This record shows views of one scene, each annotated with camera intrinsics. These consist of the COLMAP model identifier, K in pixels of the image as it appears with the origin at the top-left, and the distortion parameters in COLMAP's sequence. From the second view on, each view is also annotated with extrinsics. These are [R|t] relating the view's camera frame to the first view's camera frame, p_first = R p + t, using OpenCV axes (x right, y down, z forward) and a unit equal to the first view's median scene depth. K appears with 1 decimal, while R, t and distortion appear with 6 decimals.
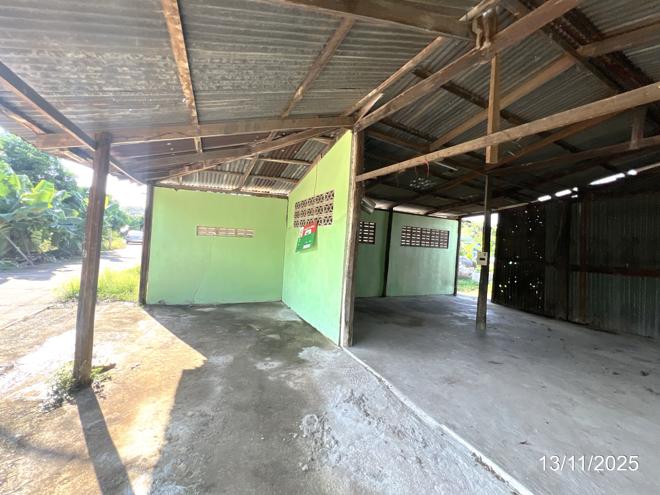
lens RADIAL K [[265.7, 0, 330.0], [0, 265.7, 247.5], [0, 0, 1]] dist [0.001814, 0.000532]
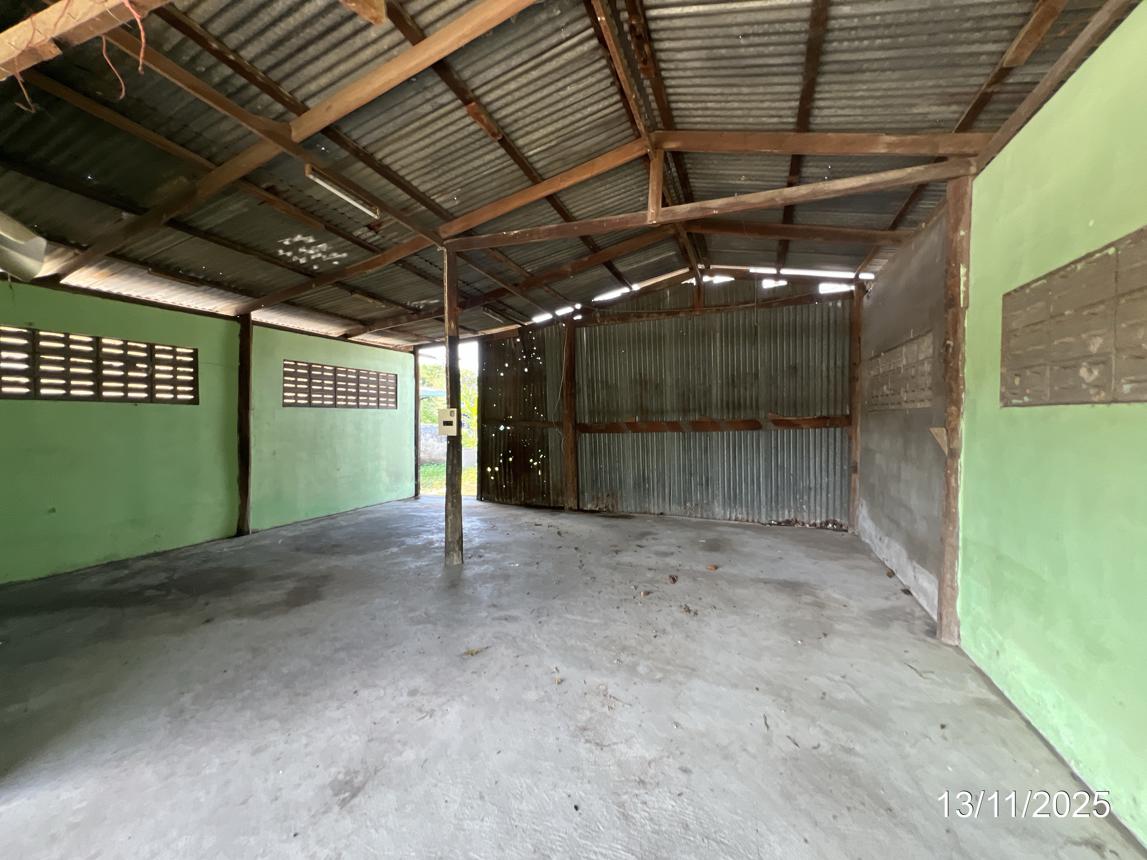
lens RADIAL K [[461.7, 0, 573.5], [0, 461.7, 430.0], [0, 0, 1]] dist [0.001814, 0.000532]
pose [[0.736932, -0.074225, 0.671880, 0.139353], [0.049332, 0.997208, 0.056057, 0.016085], [-0.674165, -0.008166, 0.738536, 0.177887]]
